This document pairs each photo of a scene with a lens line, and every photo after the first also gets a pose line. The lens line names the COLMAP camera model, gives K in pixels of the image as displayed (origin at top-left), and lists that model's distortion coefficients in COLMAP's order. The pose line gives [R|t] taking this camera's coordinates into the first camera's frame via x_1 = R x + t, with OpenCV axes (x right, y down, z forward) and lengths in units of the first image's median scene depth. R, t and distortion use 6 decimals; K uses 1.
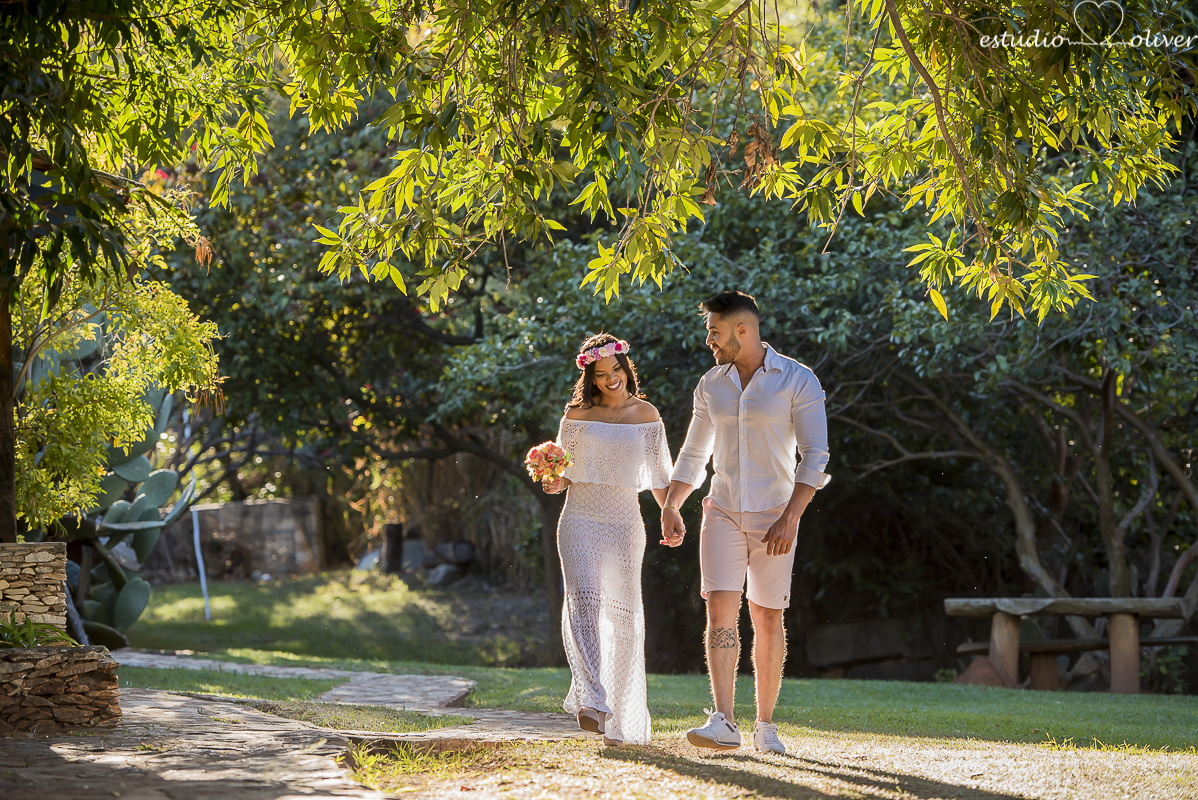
lens RADIAL K [[5925.7, 0, 665.7], [0, 5925.7, 329.9], [0, 0, 1]] dist [0.621217, 0.000000]
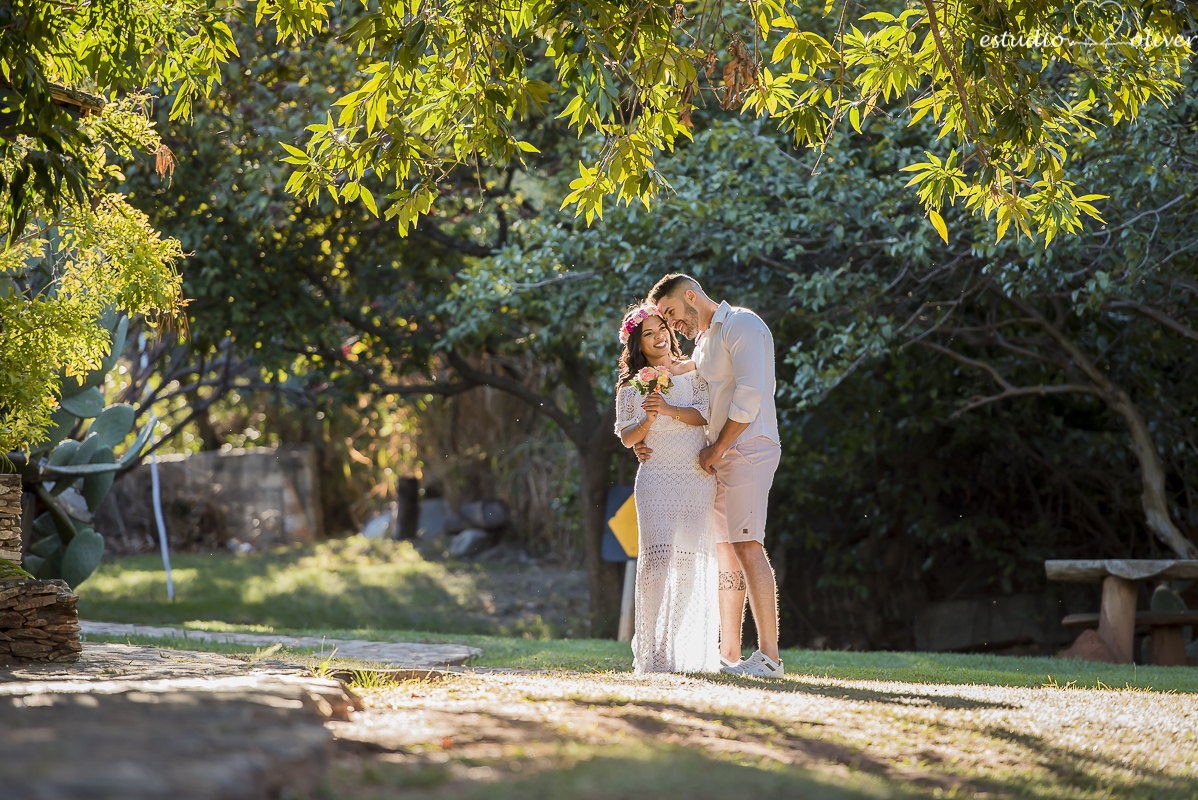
lens RADIAL K [[4754.2, 0, 586.0], [0, 4754.2, 393.4], [0, 0, 1]] dist [0.727338, 0.000000]
pose [[0.999948, 0.001593, 0.010023, -0.020594], [-0.001838, 0.999698, 0.024505, 0.004273], [-0.009981, -0.024522, 0.999649, 0.267303]]
